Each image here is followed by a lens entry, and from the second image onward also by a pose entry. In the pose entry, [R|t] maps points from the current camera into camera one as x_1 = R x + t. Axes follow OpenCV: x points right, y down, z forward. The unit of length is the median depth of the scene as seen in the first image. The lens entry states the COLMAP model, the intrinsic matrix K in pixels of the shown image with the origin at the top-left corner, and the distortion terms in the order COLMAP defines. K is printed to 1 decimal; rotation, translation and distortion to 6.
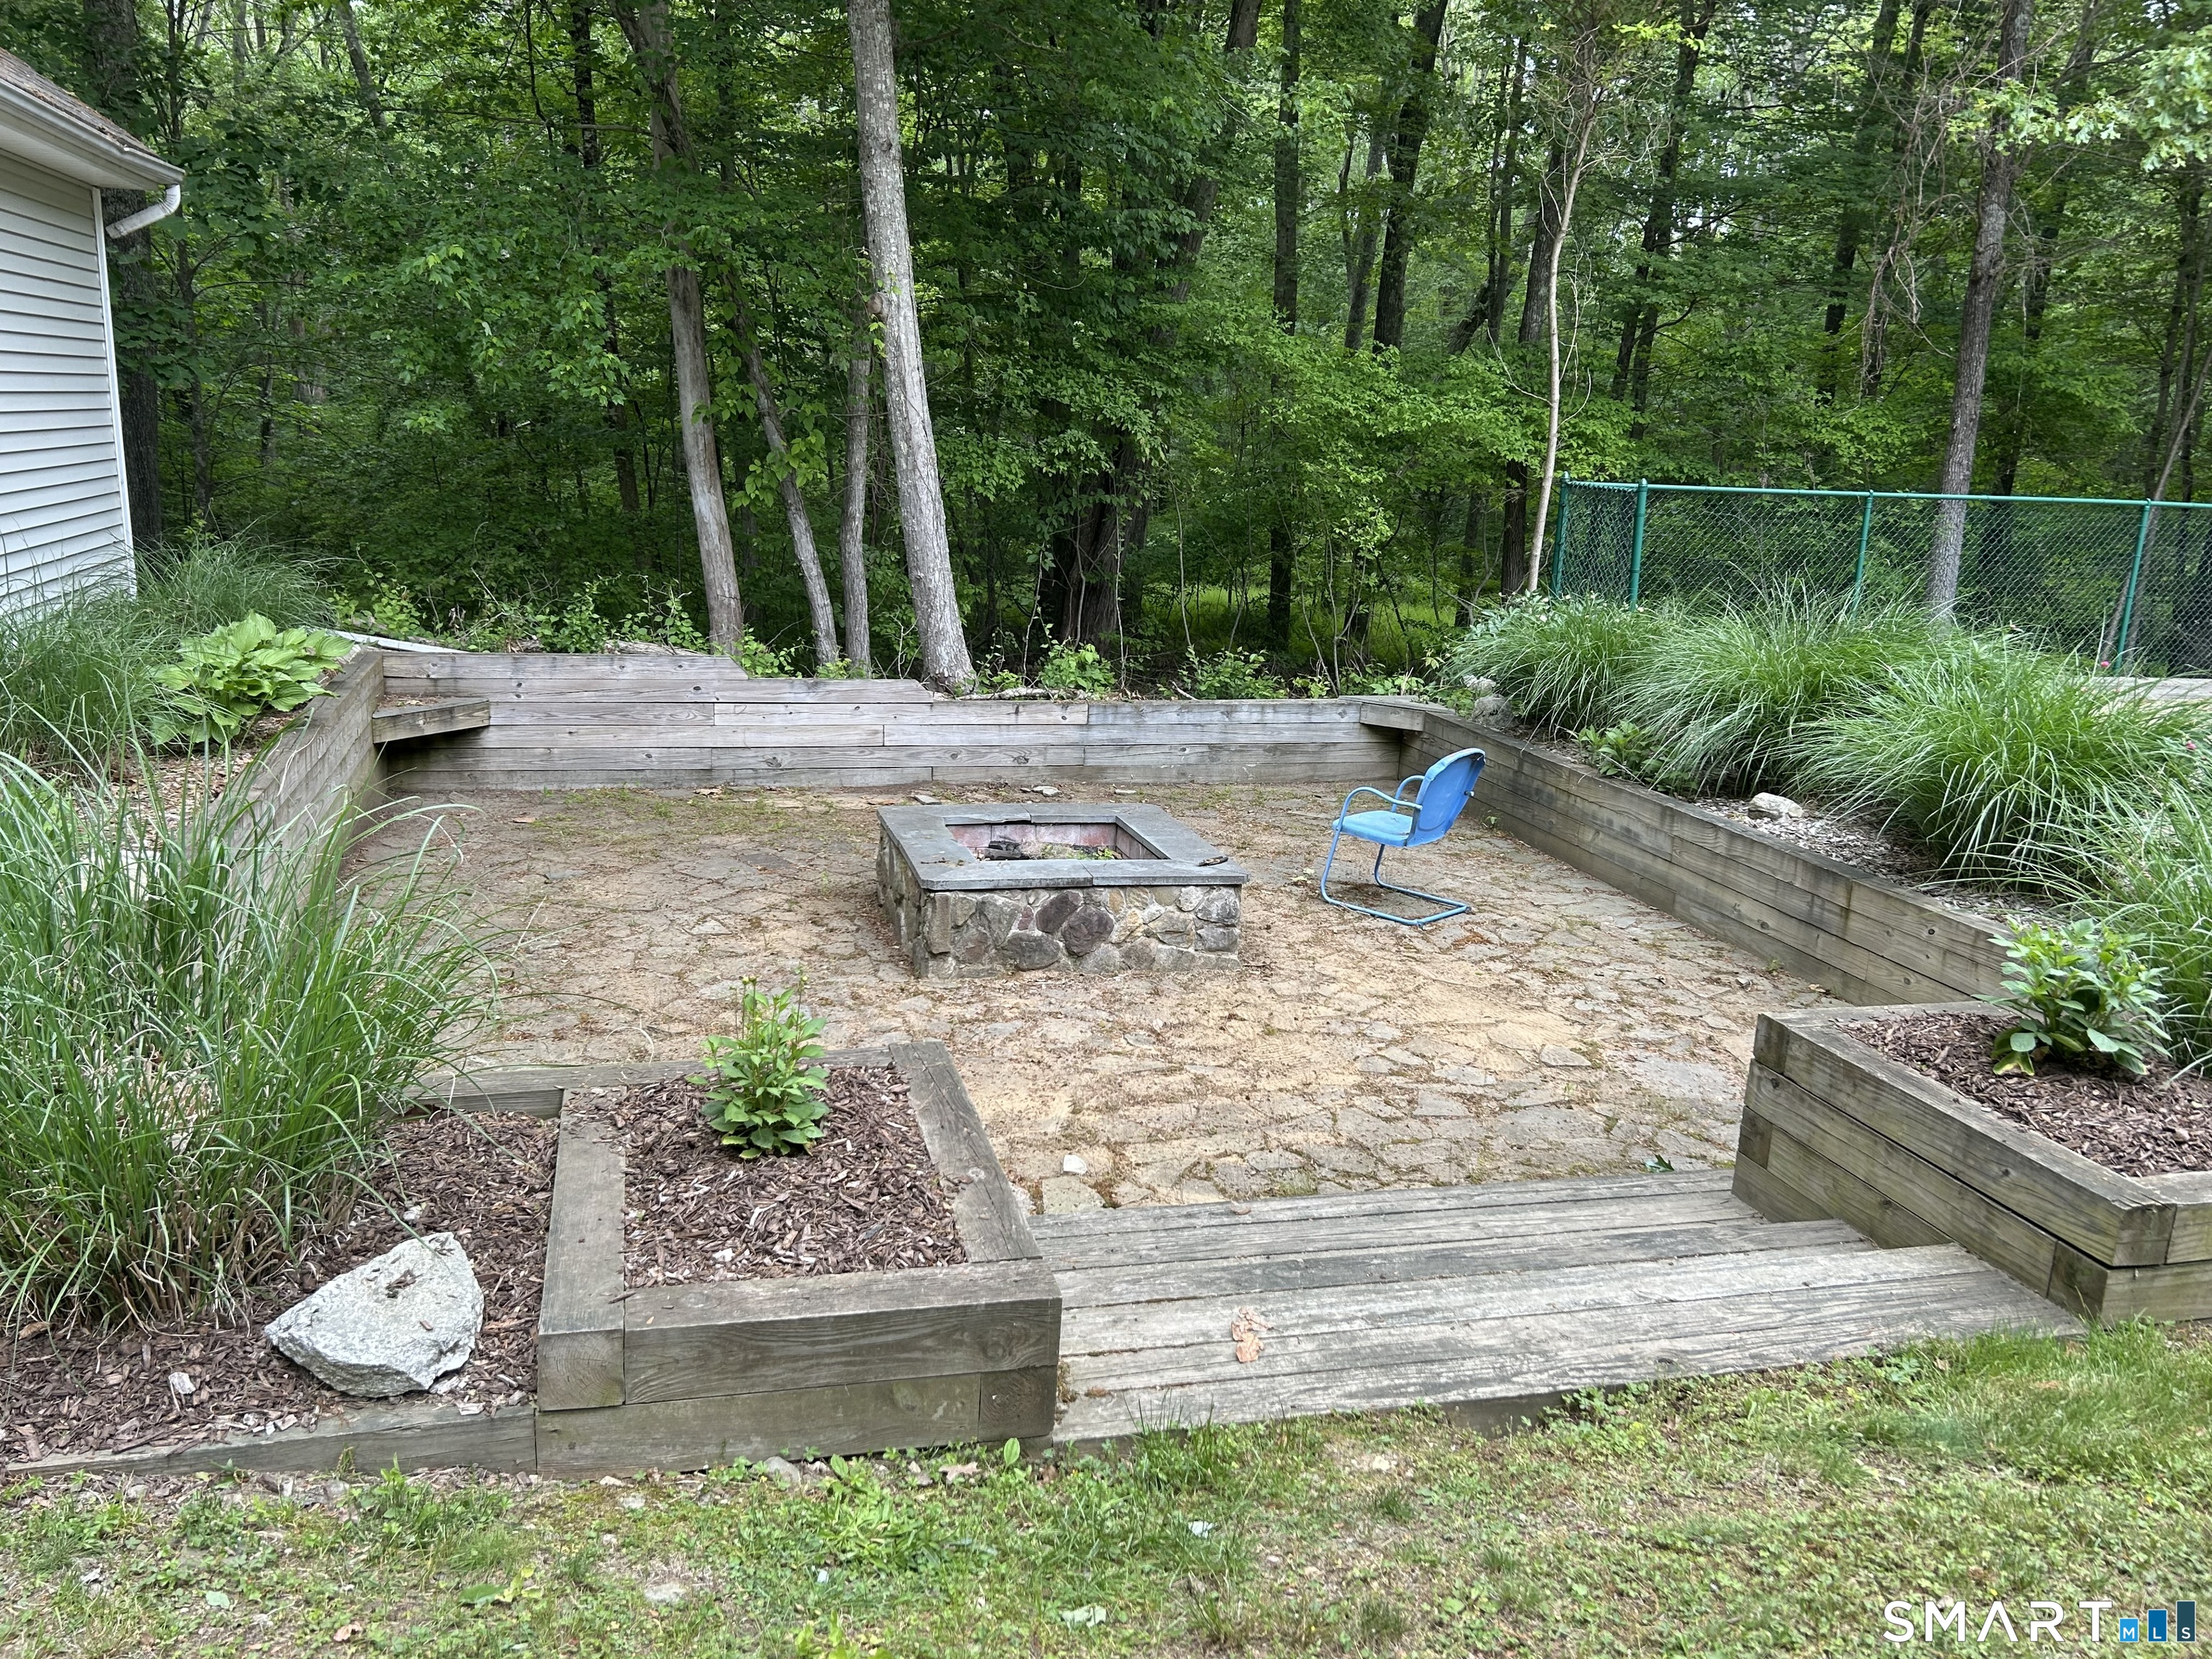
lens RADIAL K [[1714.2, 0, 1106.0], [0, 1714.2, 829.5], [0, 0, 1]] dist [0.057751, -0.087446]
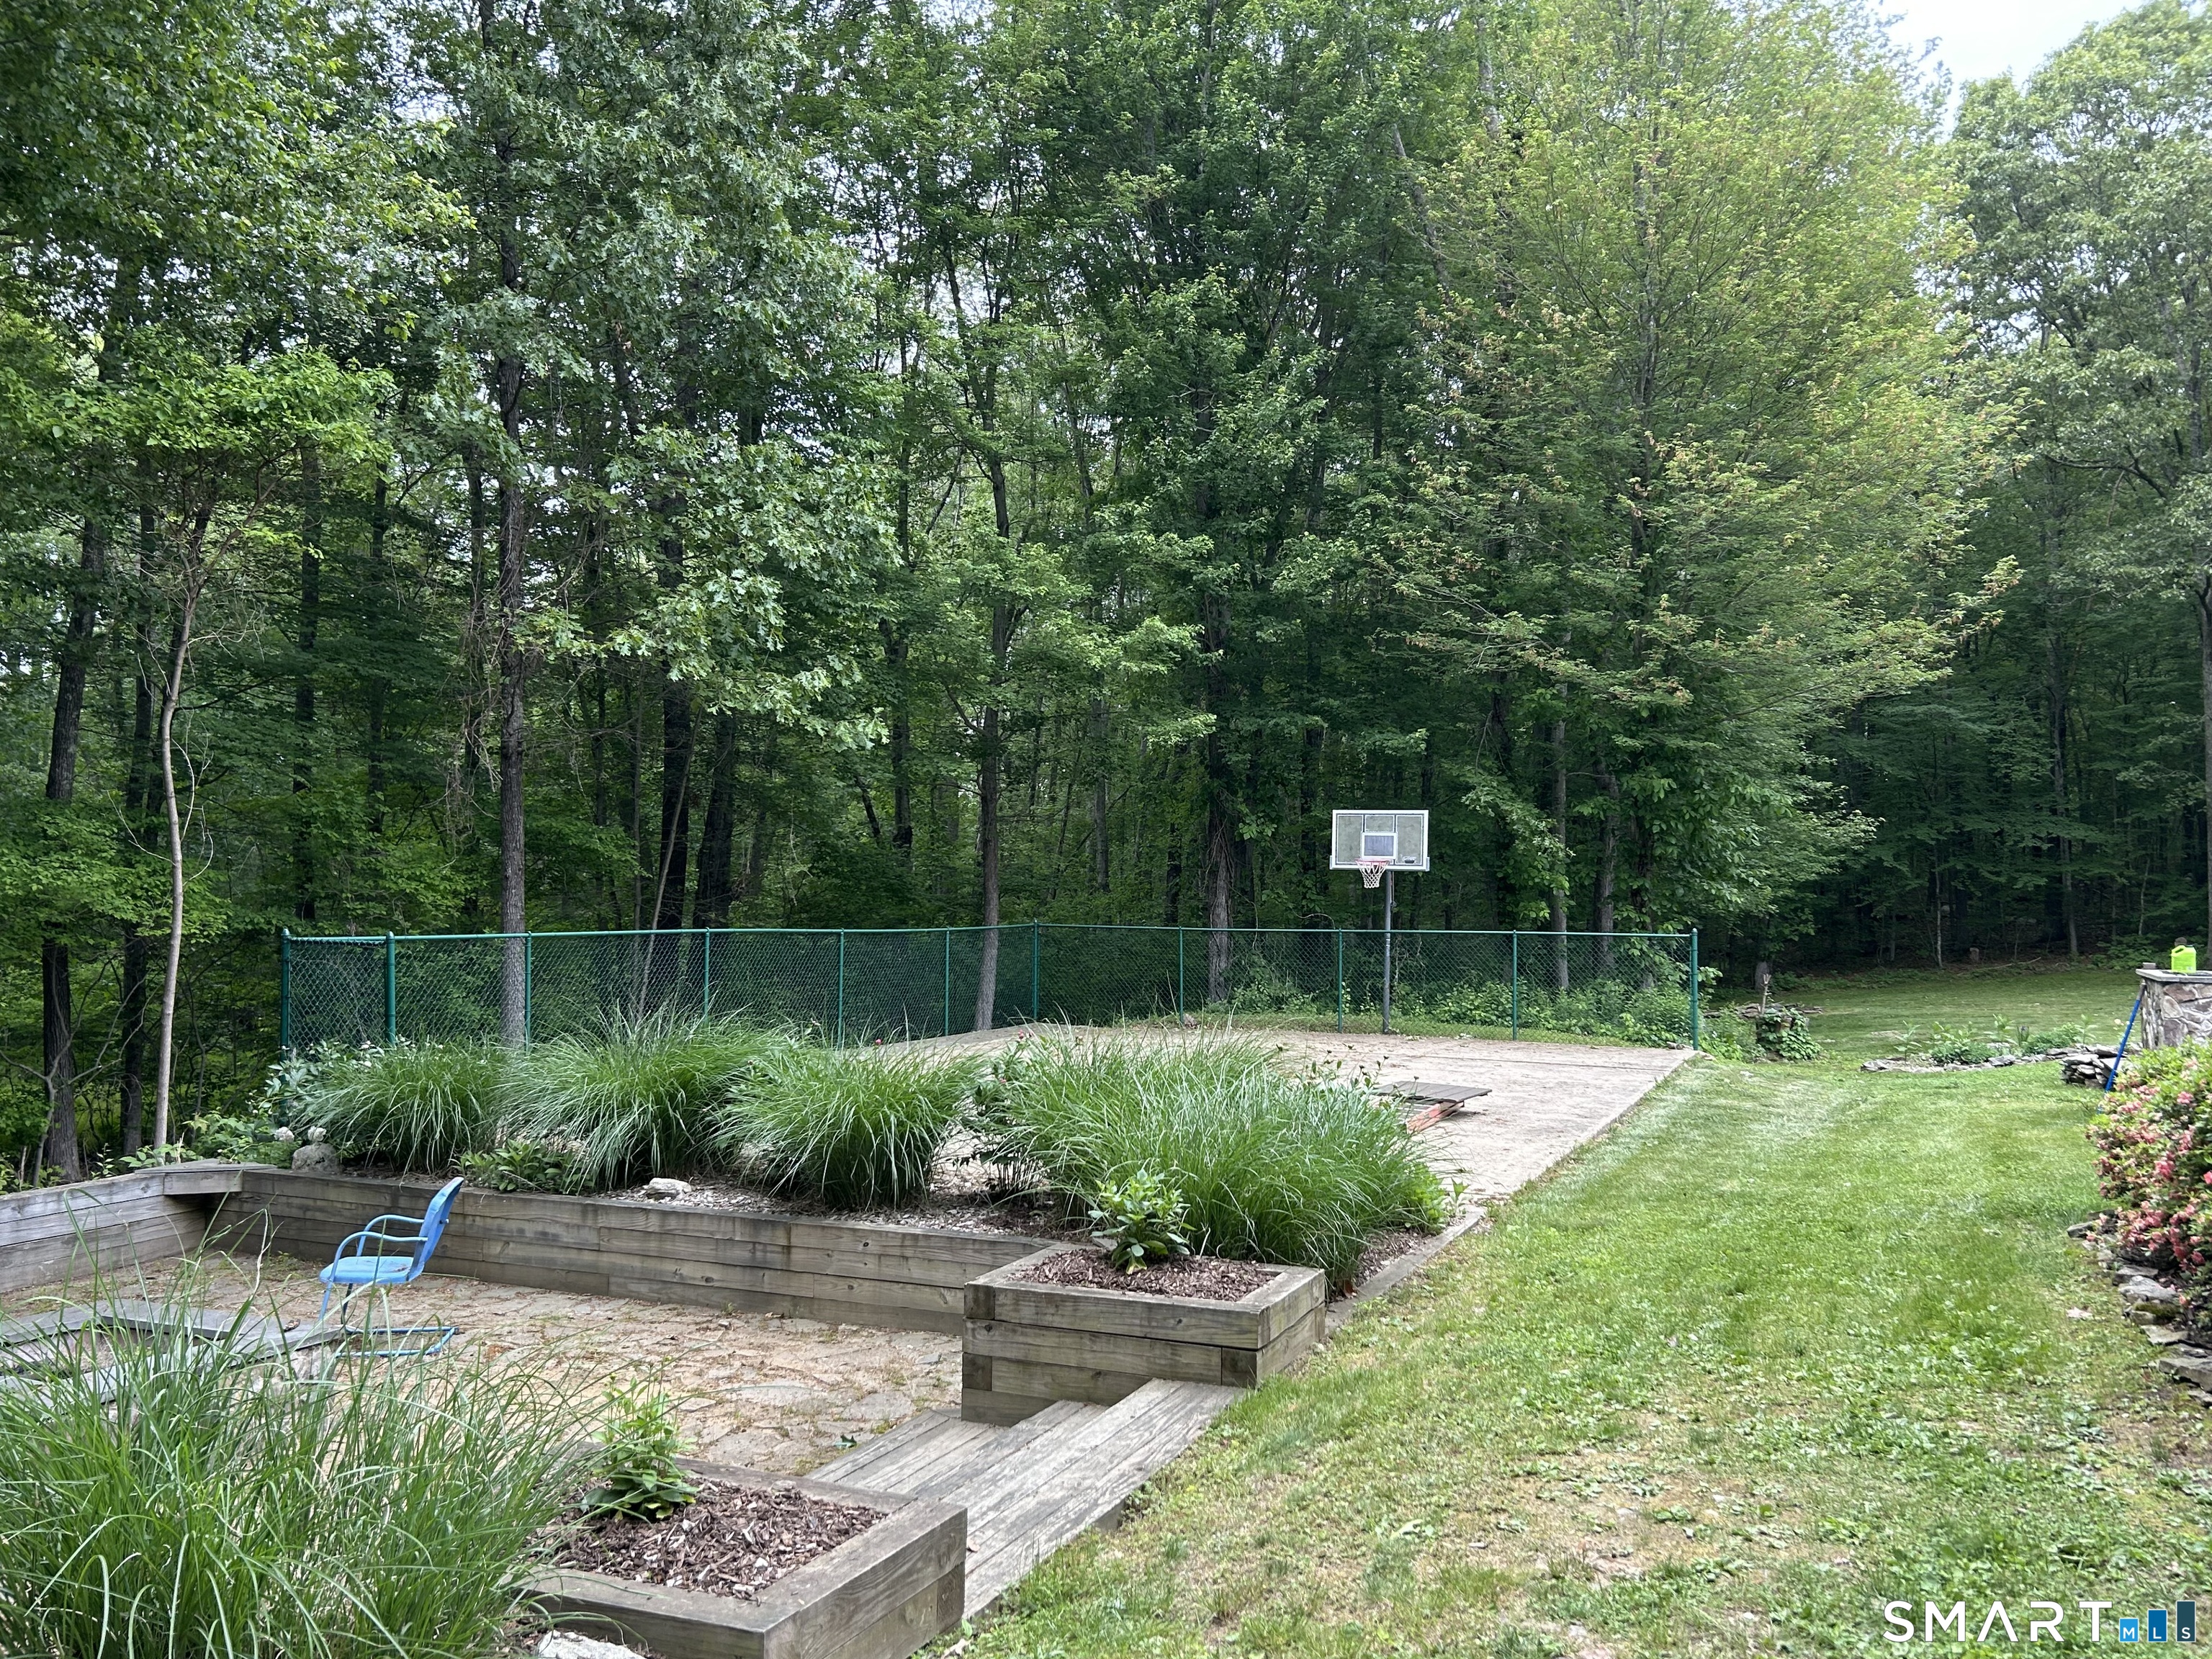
lens RADIAL K [[1714.2, 0, 1106.0], [0, 1714.2, 829.5], [0, 0, 1]] dist [0.057751, -0.087446]
pose [[0.617054, -0.005221, 0.786903, -0.393246], [0.199639, 0.968301, -0.150124, -0.013801], [-0.761176, 0.249731, 0.598536, -0.035425]]
